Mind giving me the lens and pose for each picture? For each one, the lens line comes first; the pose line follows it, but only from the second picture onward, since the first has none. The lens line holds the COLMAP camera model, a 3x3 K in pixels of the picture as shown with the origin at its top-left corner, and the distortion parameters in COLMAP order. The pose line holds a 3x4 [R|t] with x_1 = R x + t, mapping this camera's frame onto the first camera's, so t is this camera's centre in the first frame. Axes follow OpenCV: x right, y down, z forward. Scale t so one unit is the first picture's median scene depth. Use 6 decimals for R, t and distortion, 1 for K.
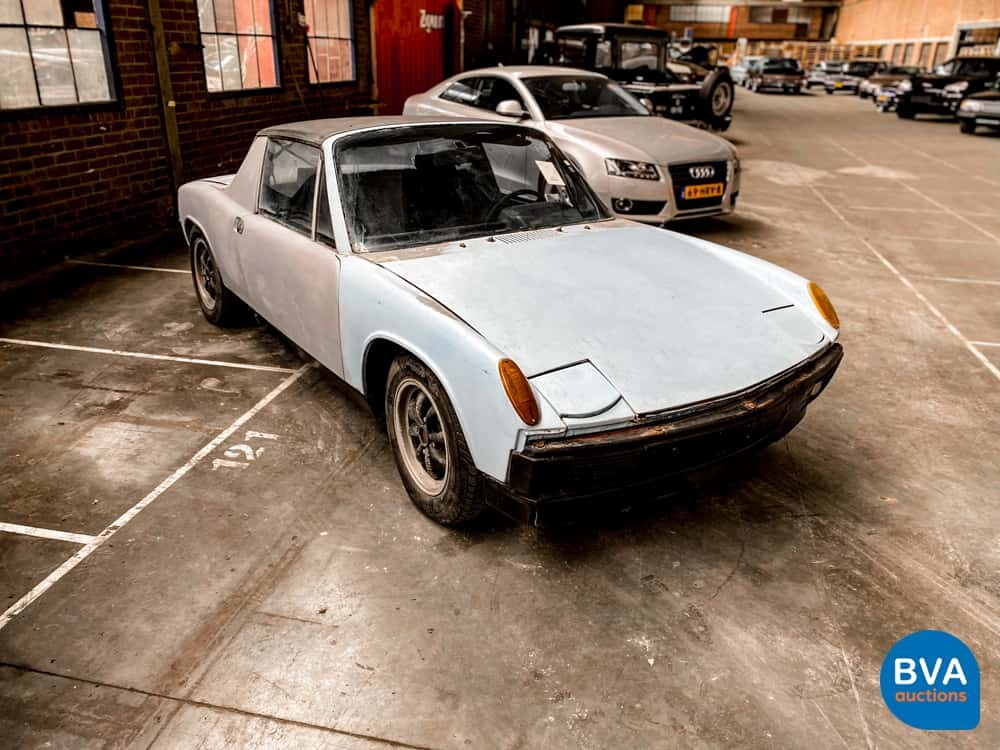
lens RADIAL K [[768.9, 0, 500.0], [0, 768.9, 375.0], [0, 0, 1]] dist [0.022271, -0.012231]
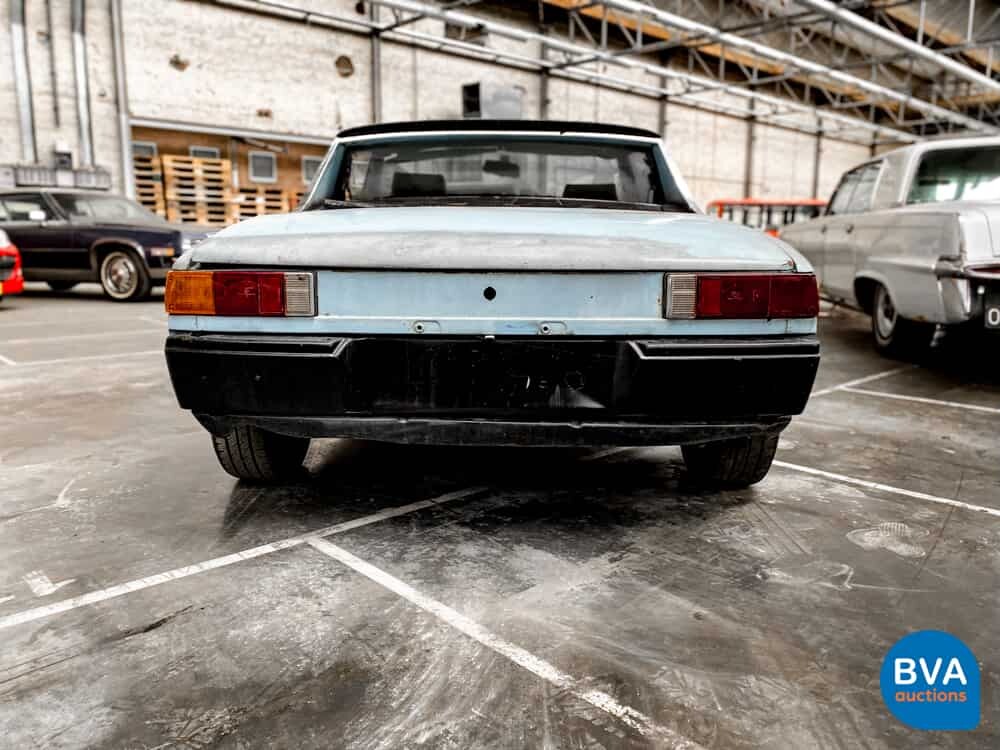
lens RADIAL K [[761.8, 0, 500.0], [0, 761.8, 375.0], [0, 0, 1]] dist [0.039357, -0.050319]
pose [[-0.818556, -0.125064, 0.560647, -0.507239], [0.202052, 0.850953, 0.484824, -0.420979], [-0.537718, 0.510135, -0.671283, 1.461090]]
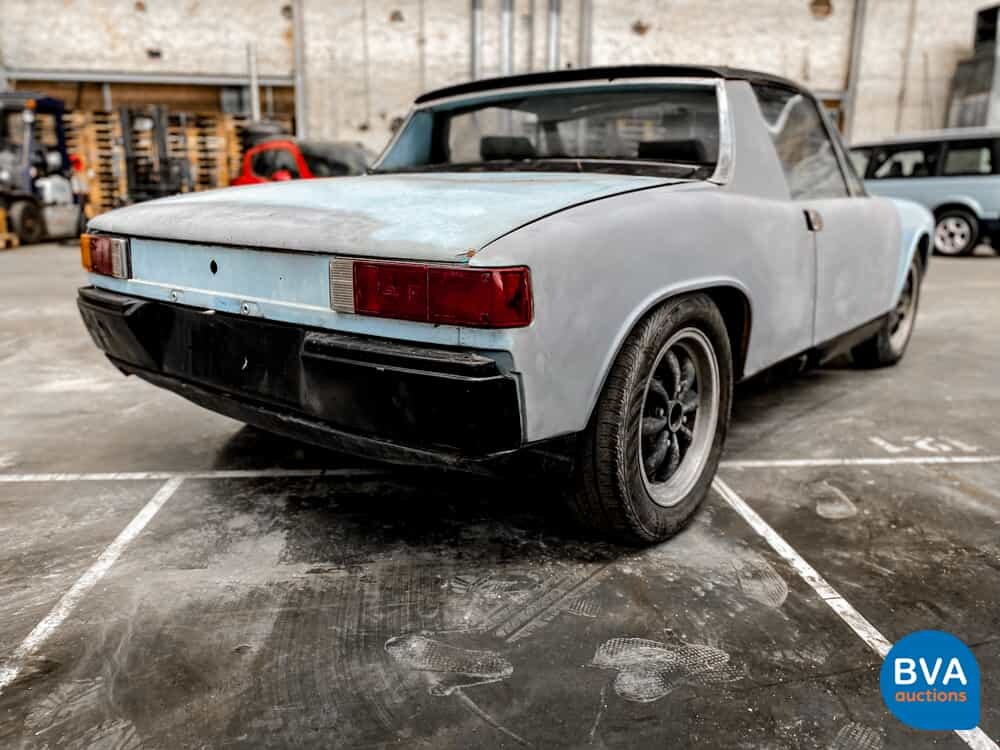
lens RADIAL K [[761.8, 0, 500.0], [0, 761.8, 375.0], [0, 0, 1]] dist [0.039357, -0.050319]
pose [[-0.299887, -0.242600, 0.922612, -0.694306], [0.354903, 0.869335, 0.343948, -0.299860], [-0.885501, 0.430584, -0.174603, 1.135540]]
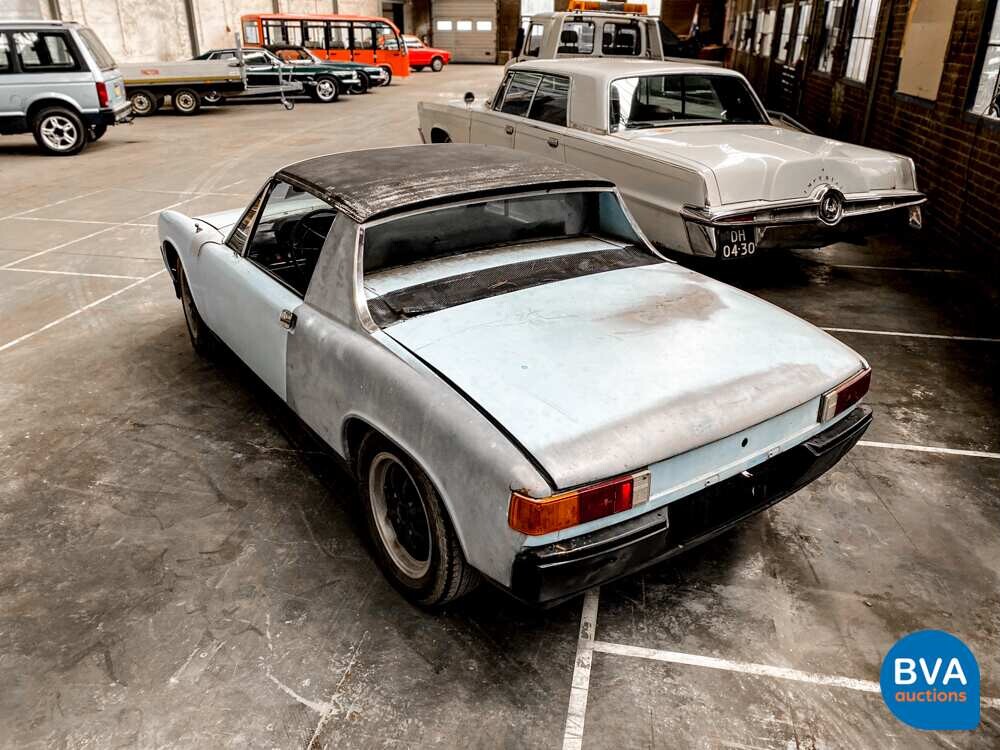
lens RADIAL K [[761.8, 0, 500.0], [0, 761.8, 375.0], [0, 0, 1]] dist [0.039357, -0.050319]
pose [[-0.999477, -0.018154, -0.026755, -0.087894], [-0.031988, 0.675633, 0.736543, -0.683409], [0.004705, 0.737014, -0.675861, 1.497828]]
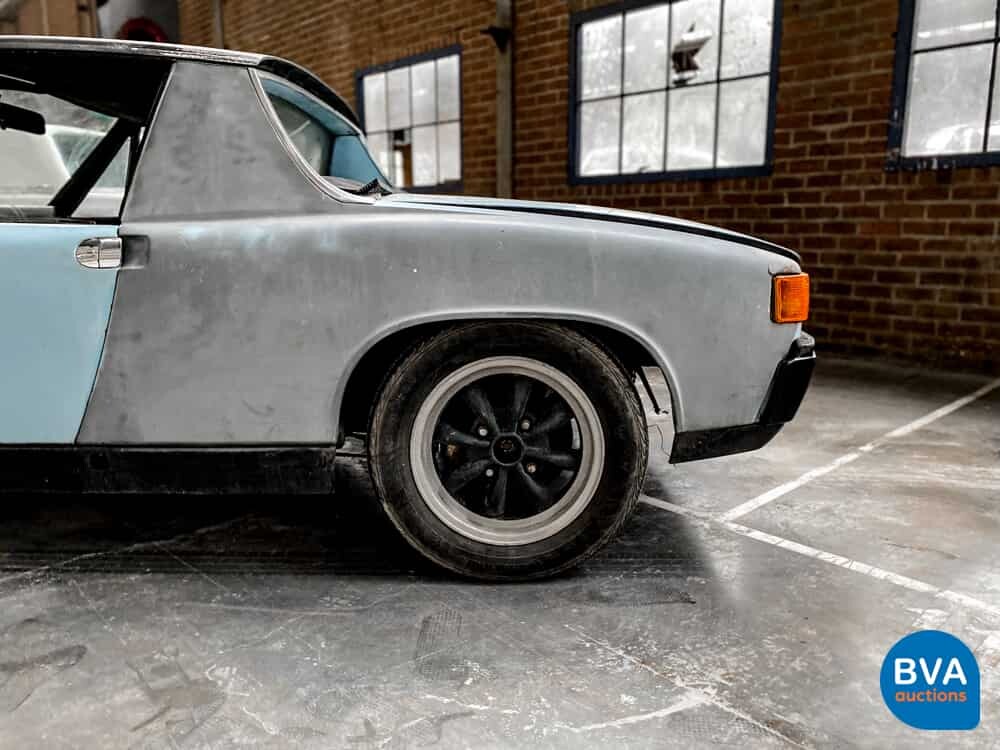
lens RADIAL K [[761.8, 0, 500.0], [0, 761.8, 375.0], [0, 0, 1]] dist [0.039357, -0.050319]
pose [[-0.573606, 0.143389, -0.806484, 0.281402], [-0.327949, 0.862008, 0.386512, -0.359372], [0.750617, 0.486191, -0.447428, 1.332336]]
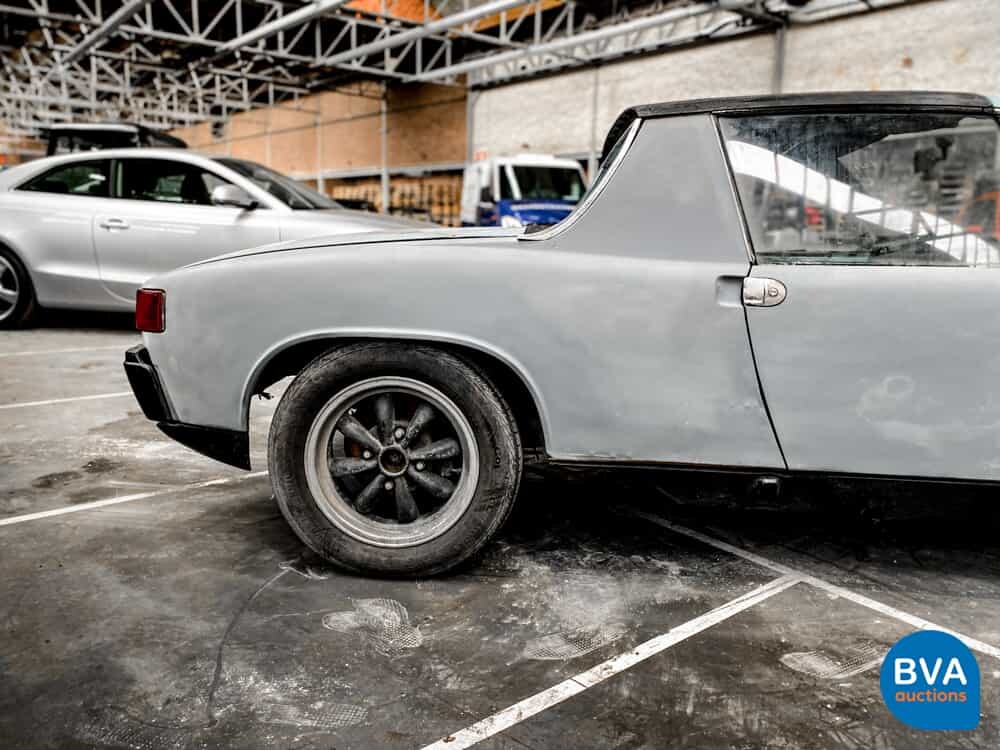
lens RADIAL K [[761.8, 0, 500.0], [0, 761.8, 375.0], [0, 0, 1]] dist [0.039357, -0.050319]
pose [[0.628421, -0.152264, 0.762825, -0.694375], [0.290653, 0.955588, -0.048702, -0.149652], [-0.721532, 0.252323, 0.644768, 0.741484]]
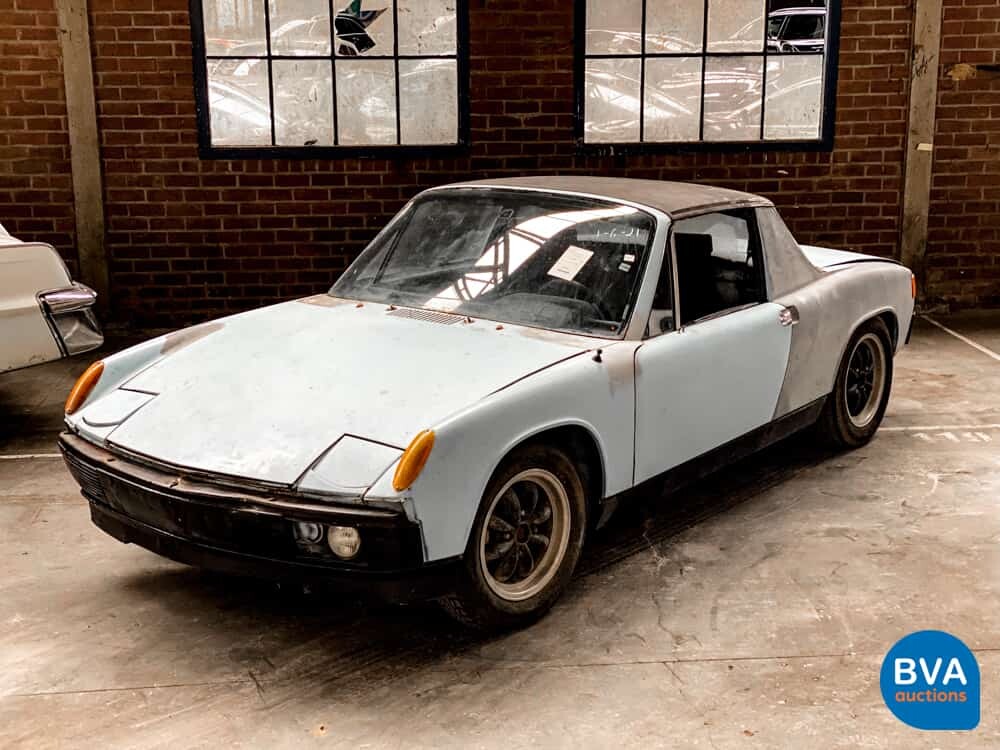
lens RADIAL K [[1476.0, 0, 500.0], [0, 1476.0, 375.0], [0, 0, 1]] dist [0.171080, -0.348259]
pose [[0.295500, 0.208541, -0.932304, 1.237137], [-0.361755, 0.927639, 0.092837, -0.232251], [0.884202, 0.309833, 0.349558, 0.394080]]
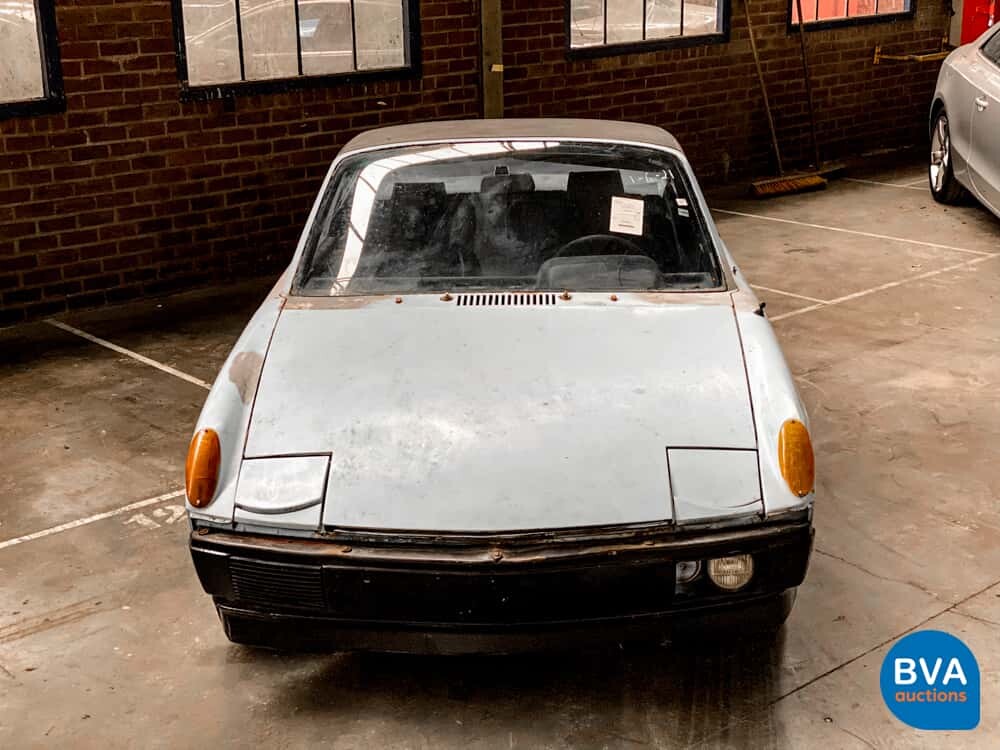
lens RADIAL K [[1476.0, 0, 500.0], [0, 1476.0, 375.0], [0, 0, 1]] dist [0.171080, -0.348259]
pose [[0.799337, 0.142637, -0.583708, 0.656726], [-0.200100, 0.979159, -0.034749, -0.046821], [0.566586, 0.144576, 0.811220, -0.097085]]
